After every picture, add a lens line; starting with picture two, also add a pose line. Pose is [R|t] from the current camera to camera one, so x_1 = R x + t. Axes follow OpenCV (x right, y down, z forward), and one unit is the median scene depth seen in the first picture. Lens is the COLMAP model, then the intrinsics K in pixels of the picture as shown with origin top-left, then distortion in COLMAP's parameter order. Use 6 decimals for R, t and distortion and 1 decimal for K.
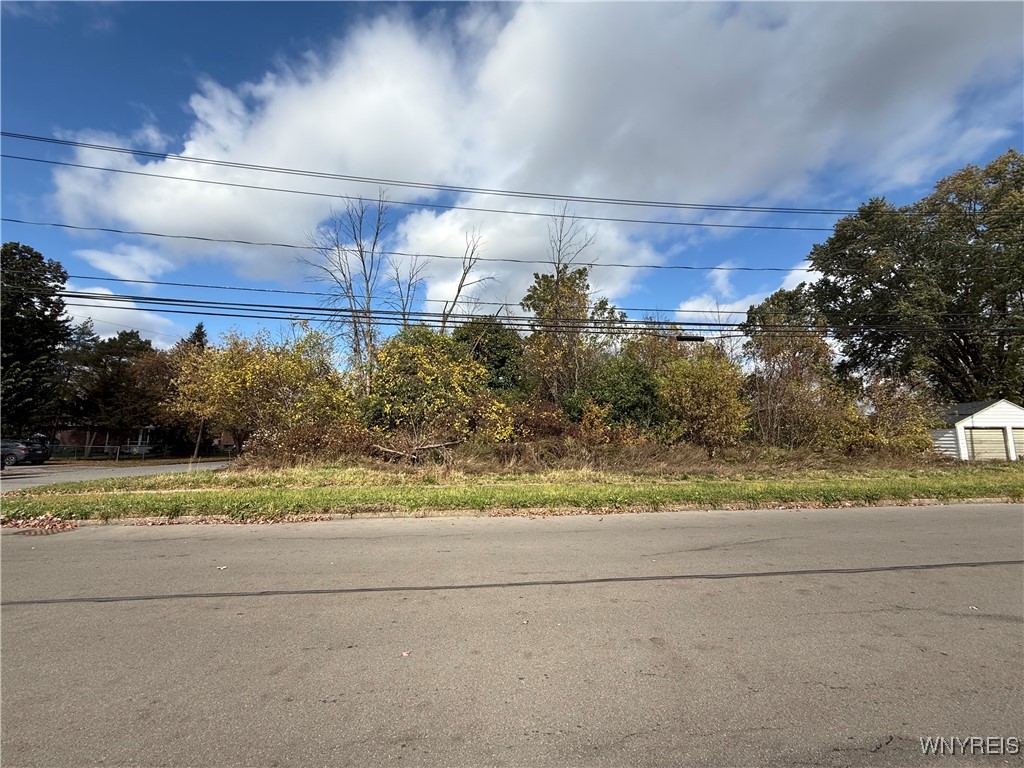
lens RADIAL K [[430.1, 0, 495.4], [0, 430.1, 383.9], [0, 0, 1]] dist [-0.003135, -0.000170]
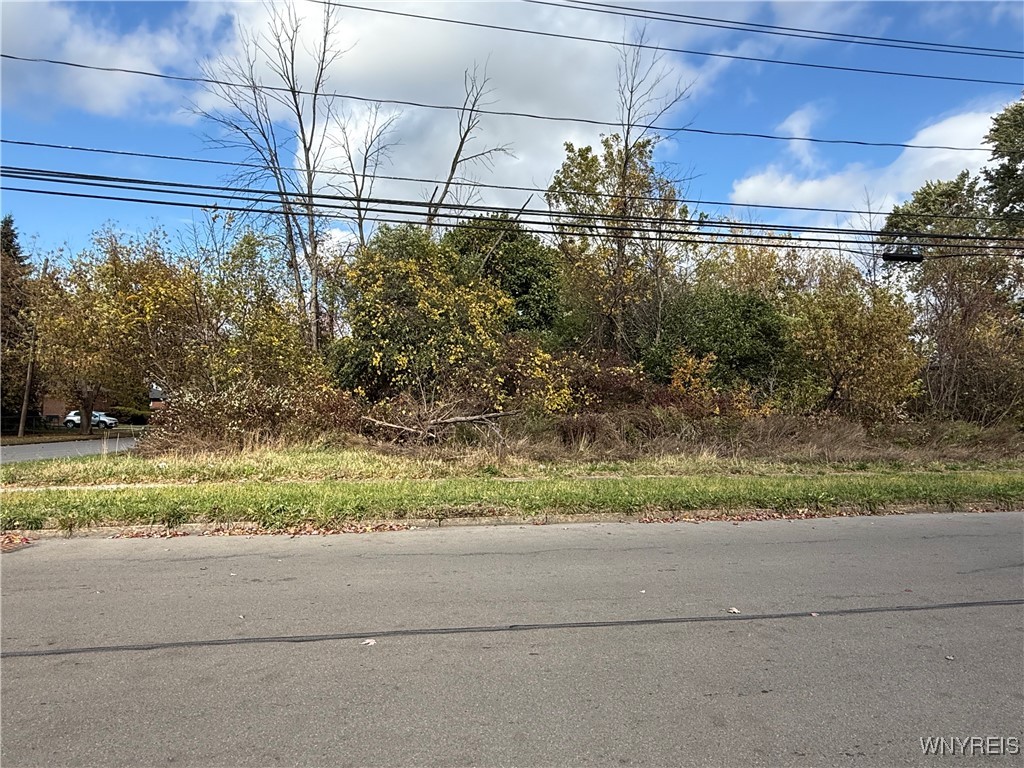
lens RADIAL K [[681.5, 0, 495.9], [0, 681.5, 388.0], [0, 0, 1]] dist [-0.003872, -0.001210]
pose [[0.998633, 0.006161, 0.051907, -0.125989], [-0.011139, 0.995304, 0.096156, 0.000320], [-0.051071, -0.096602, 0.994012, -0.008932]]
